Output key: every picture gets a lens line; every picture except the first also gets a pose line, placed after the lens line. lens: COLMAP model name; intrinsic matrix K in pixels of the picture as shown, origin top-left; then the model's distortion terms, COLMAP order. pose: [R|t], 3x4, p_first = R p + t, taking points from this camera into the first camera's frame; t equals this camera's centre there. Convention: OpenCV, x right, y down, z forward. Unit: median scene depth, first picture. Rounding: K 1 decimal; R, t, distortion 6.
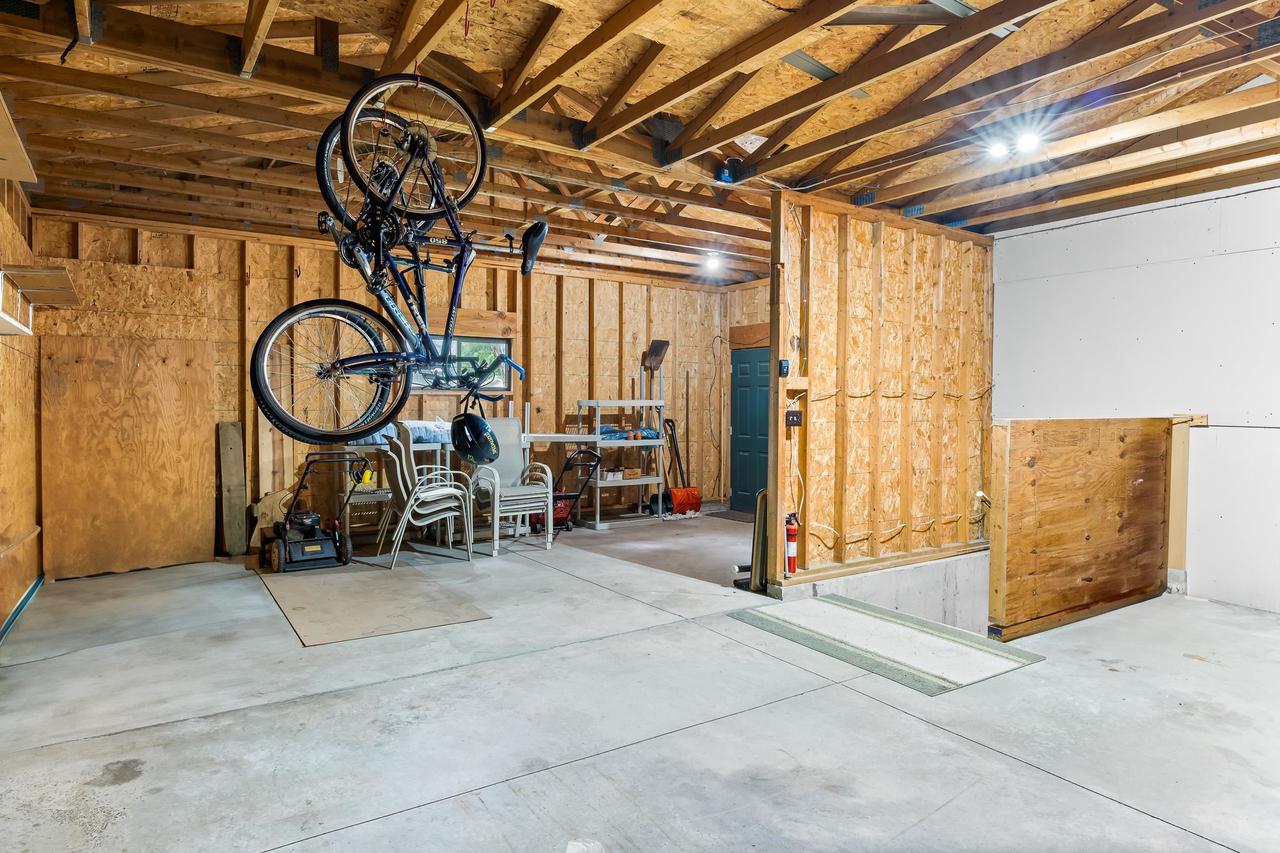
lens RADIAL K [[746.7, 0, 637.1], [0, 746.7, 423.8], [0, 0, 1]] dist [0.008744, 0.001221]
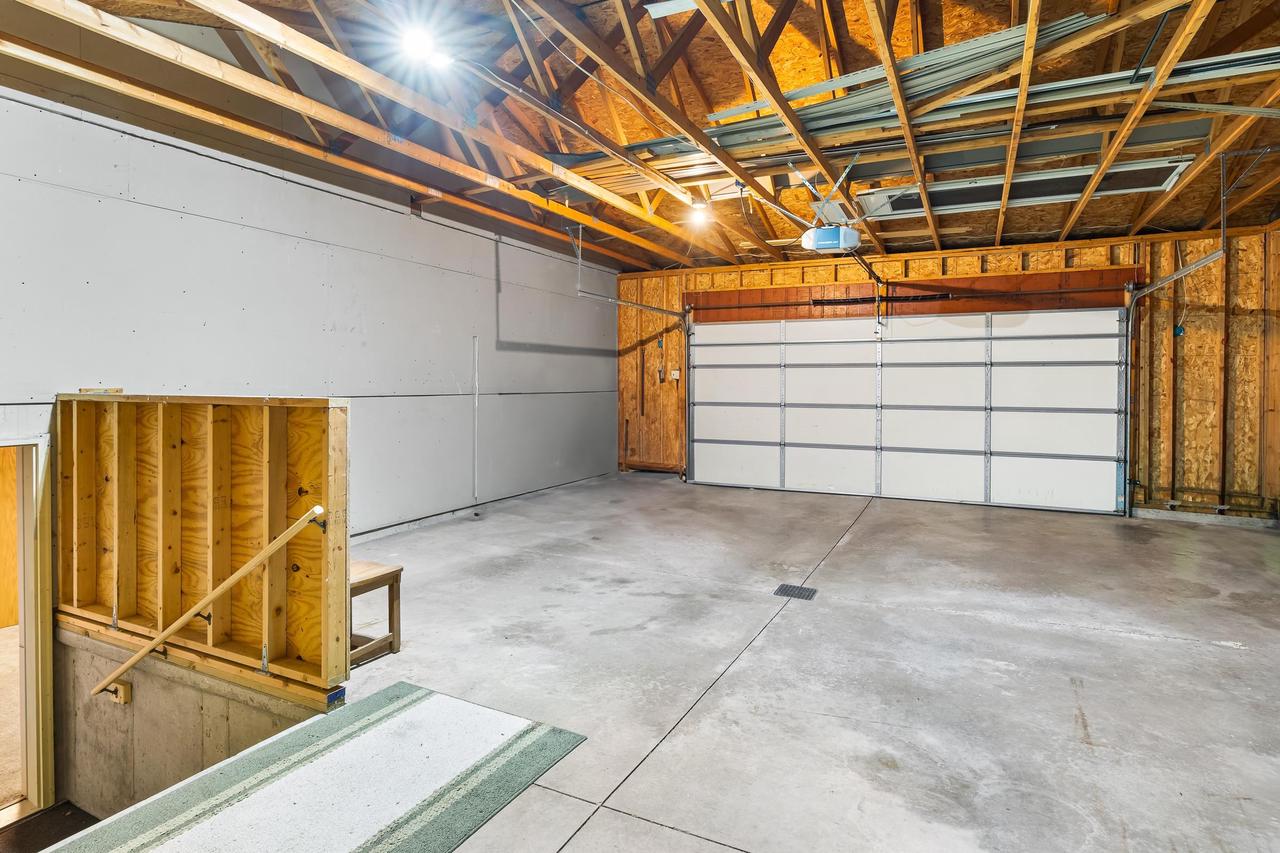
lens RADIAL K [[666.1, 0, 643.3], [0, 666.1, 385.7], [0, 0, 1]] dist [-0.001743, 0.000076]
pose [[-0.481285, -0.011629, 0.876487, -0.257114], [0.023805, 0.999370, 0.026331, -0.034092], [-0.876241, 0.033538, -0.480705, 1.248315]]
